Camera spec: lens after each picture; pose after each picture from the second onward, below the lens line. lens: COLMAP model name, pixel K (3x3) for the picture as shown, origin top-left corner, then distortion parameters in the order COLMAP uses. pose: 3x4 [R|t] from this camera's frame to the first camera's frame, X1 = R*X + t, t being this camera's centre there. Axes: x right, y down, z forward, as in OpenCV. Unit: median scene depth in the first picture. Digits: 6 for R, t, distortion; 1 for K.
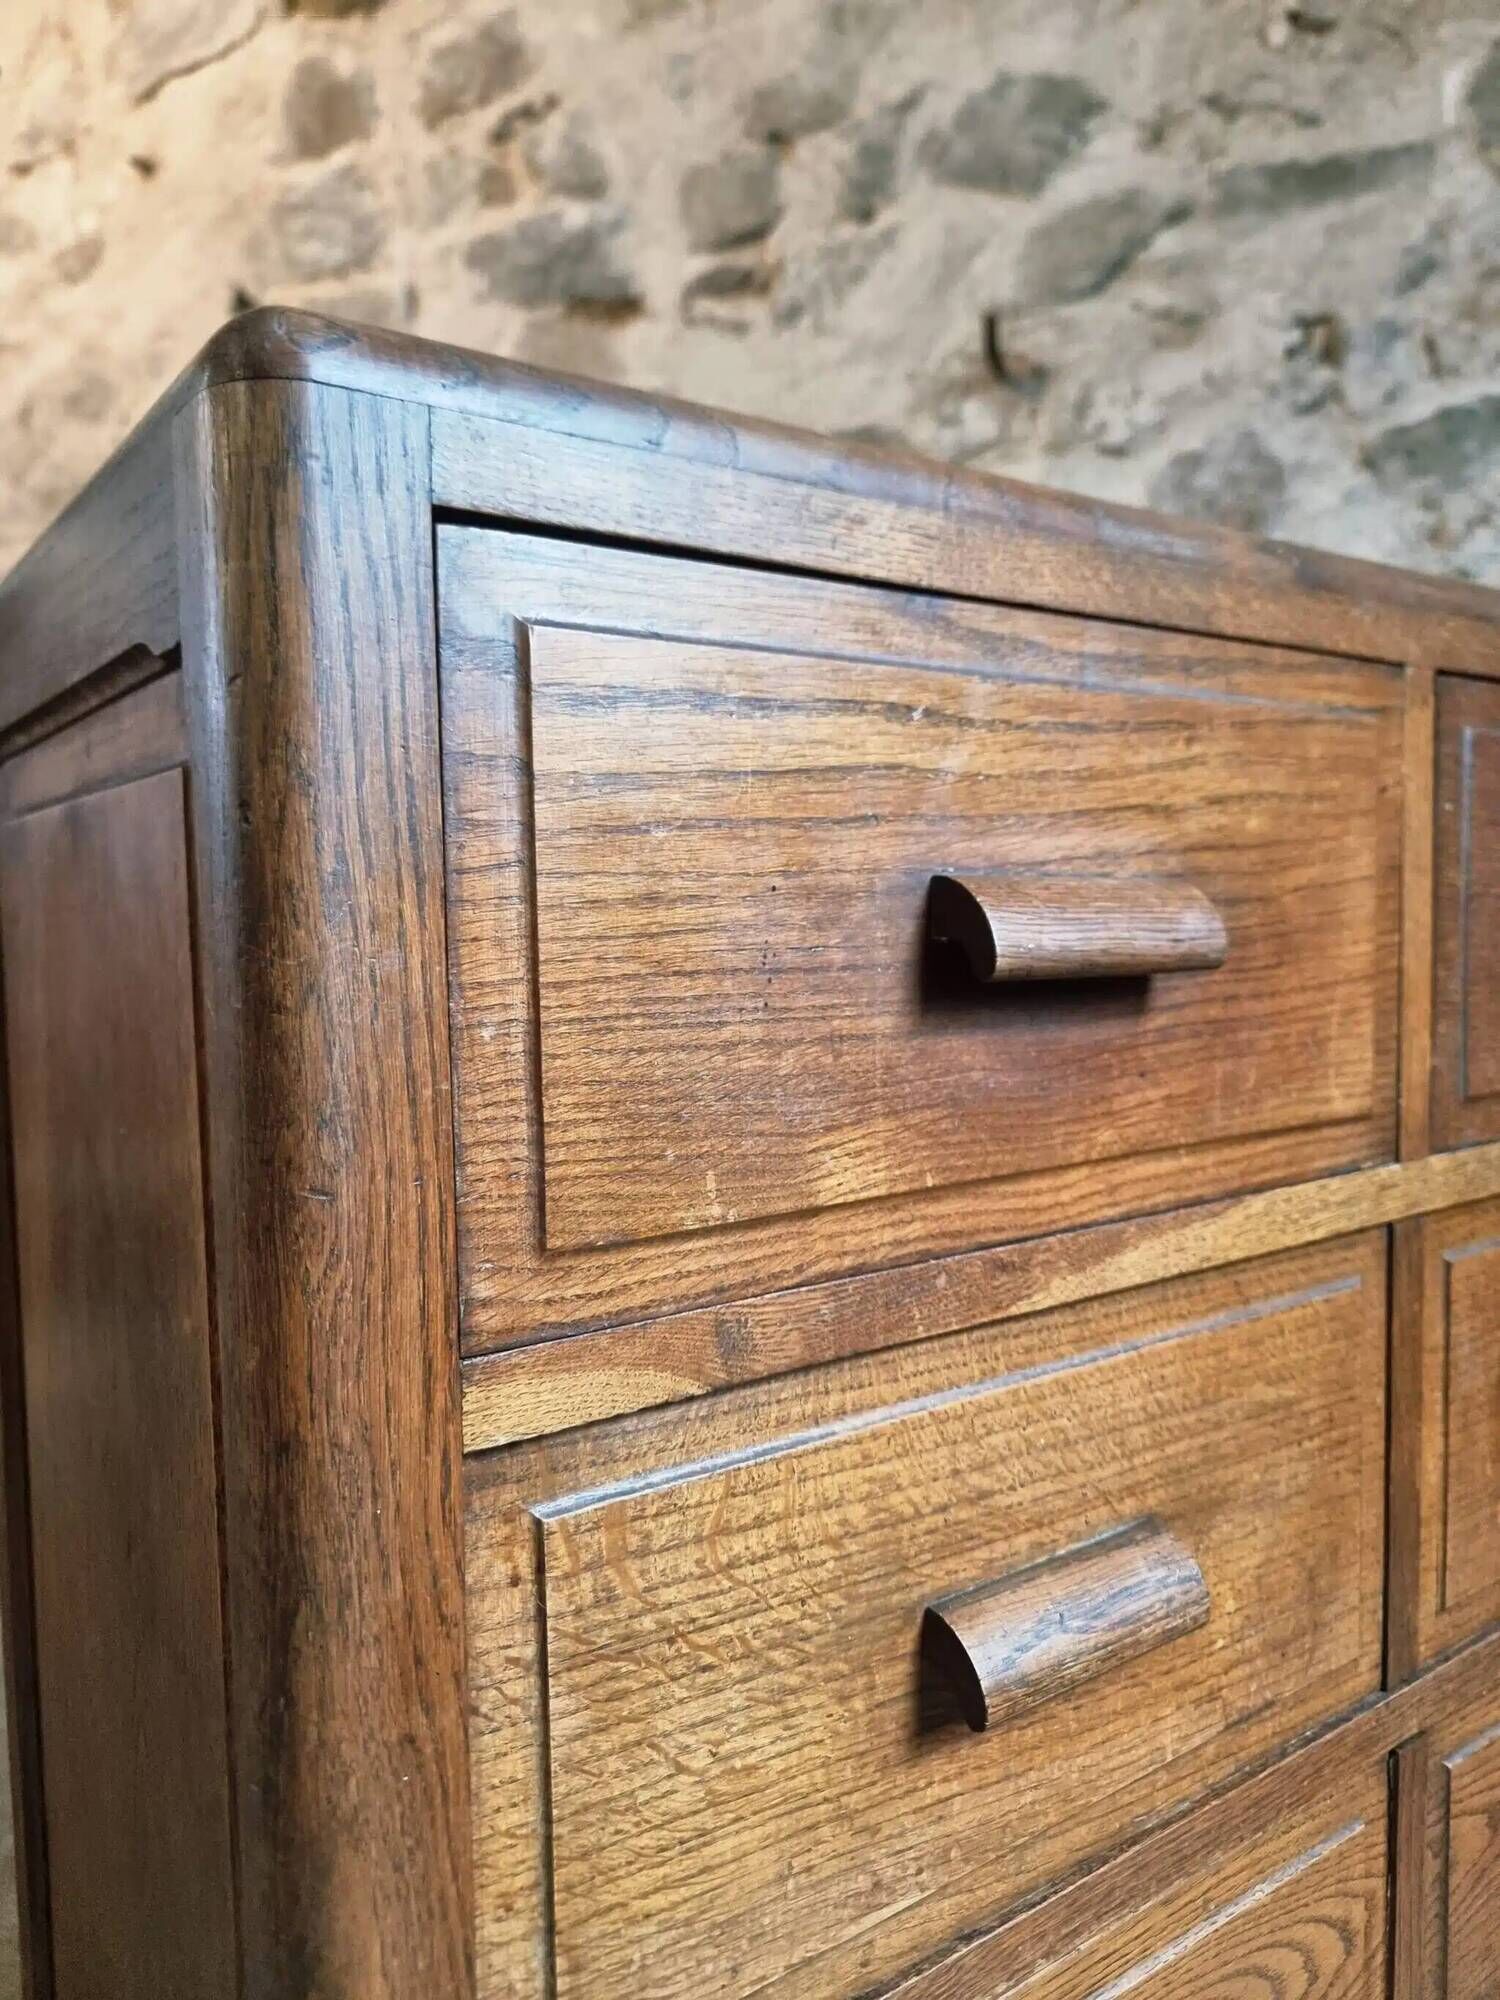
lens RADIAL K [[1433.3, 0, 750.2], [0, 1433.3, 1001.5], [0, 0, 1]] dist [0.046711, -0.059928]
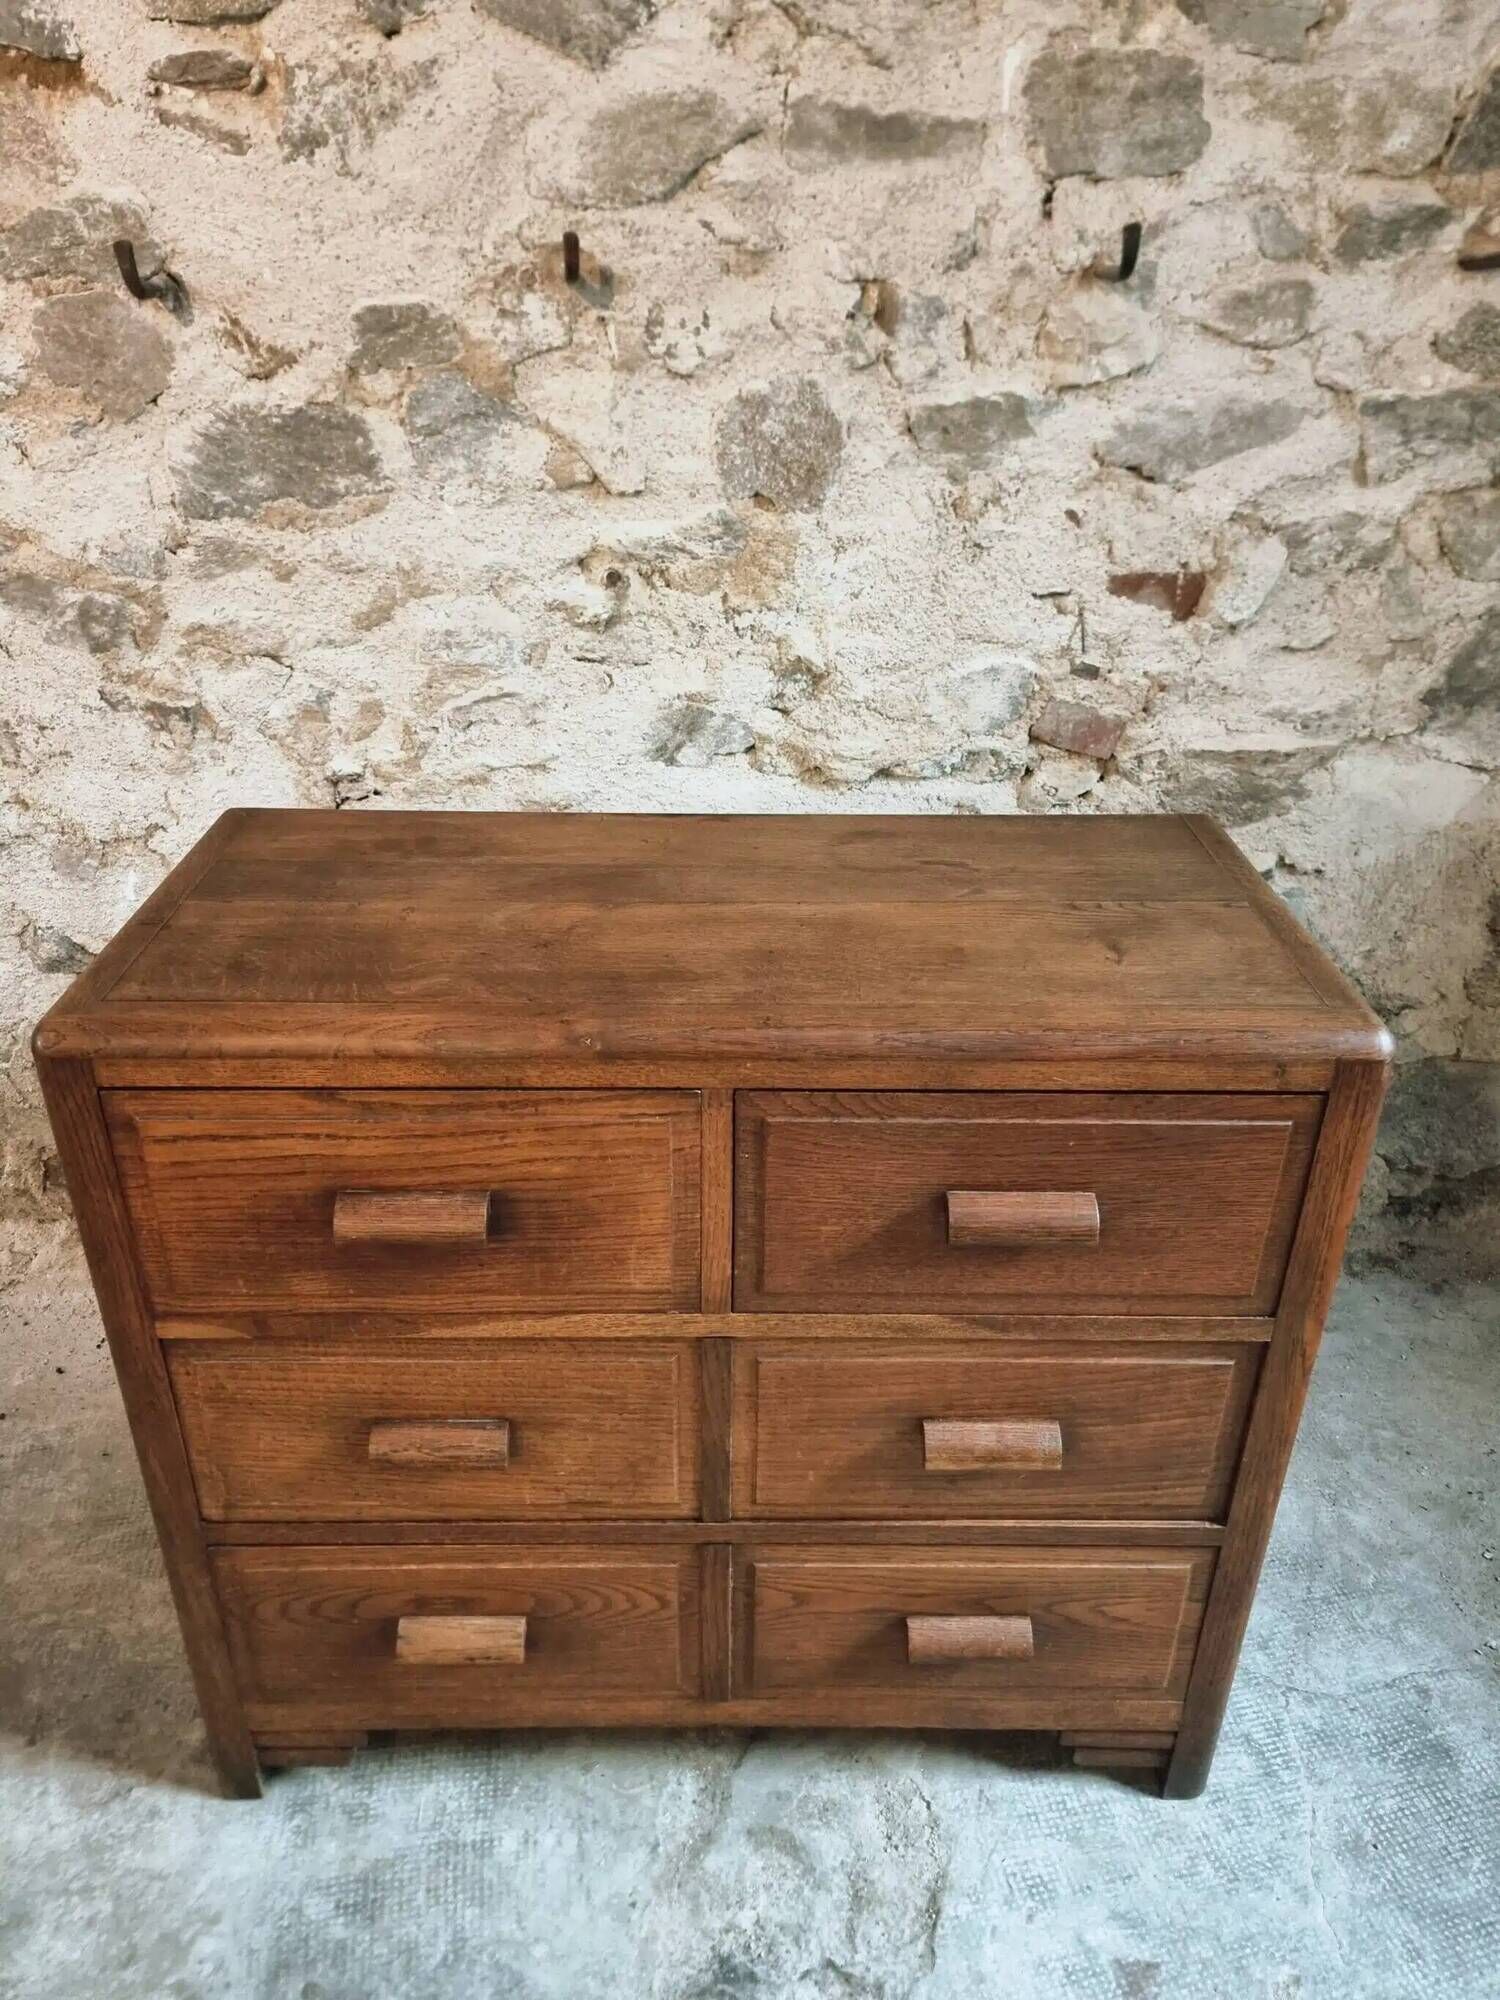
lens RADIAL K [[1395.8, 0, 745.7], [0, 1395.8, 987.3], [0, 0, 1]] dist [0.065931, -0.062195]
pose [[0.868594, -0.205767, 0.450781, -0.268172], [0.001687, 0.910929, 0.412559, -0.438140], [-0.495521, -0.357586, 0.791575, 0.044205]]
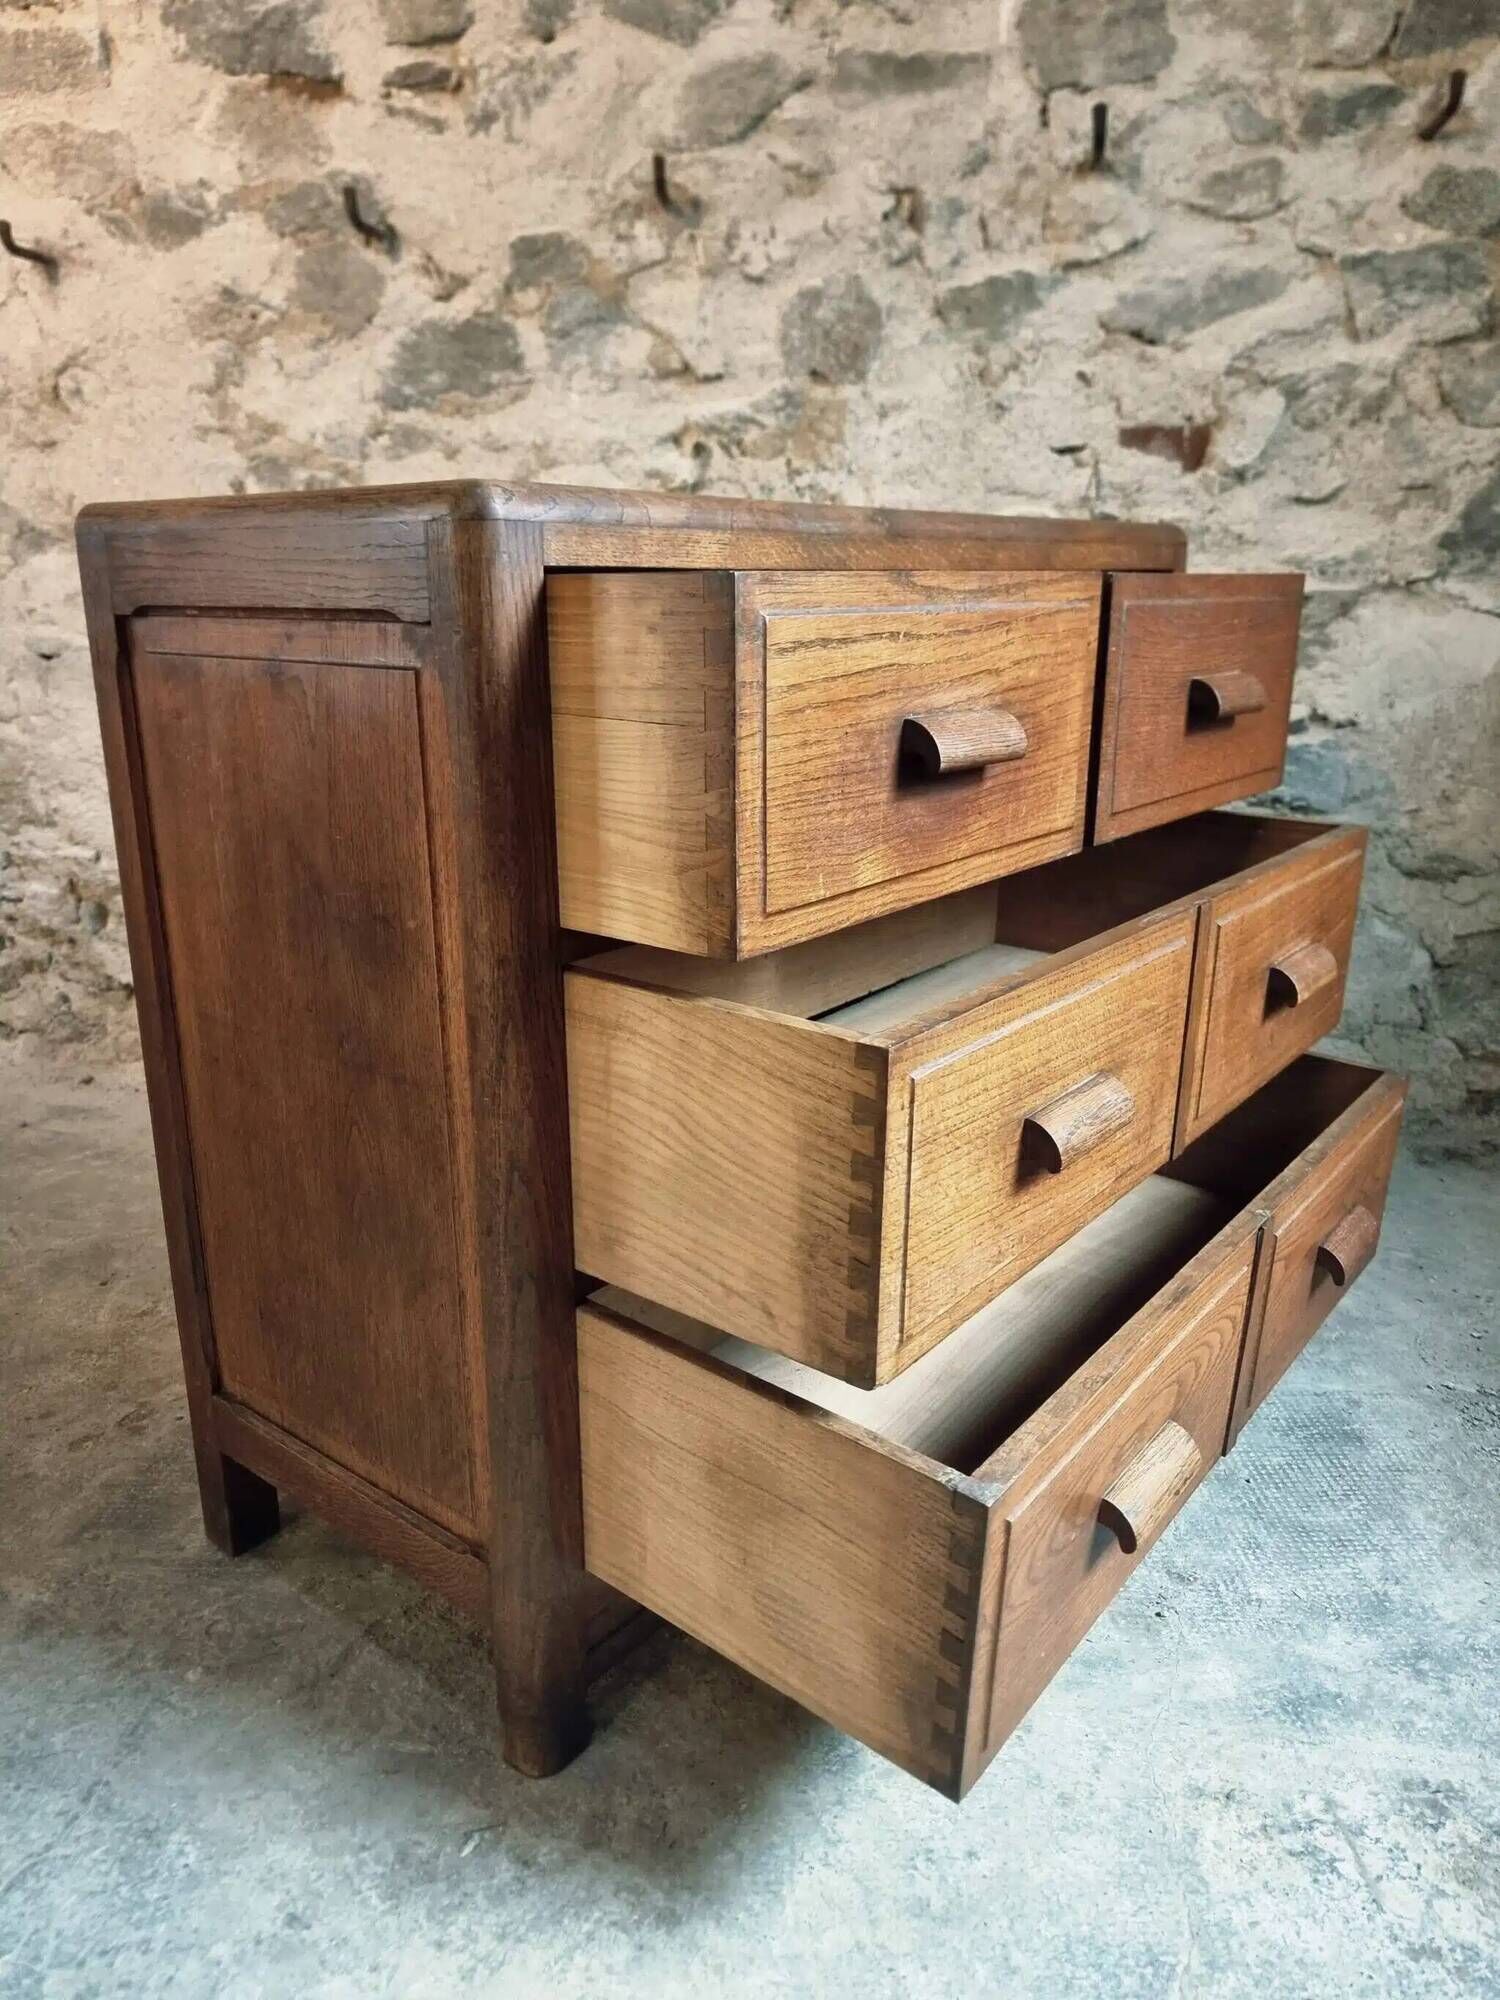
lens RADIAL K [[1407.3, 0, 742.2], [0, 1407.3, 1000.7], [0, 0, 1]] dist [0.055691, -0.054979]
pose [[0.965409, -0.064266, 0.252695, -0.127920], [0.008131, 0.976098, 0.217181, -0.036410], [-0.260613, -0.207613, 0.942856, -0.341422]]
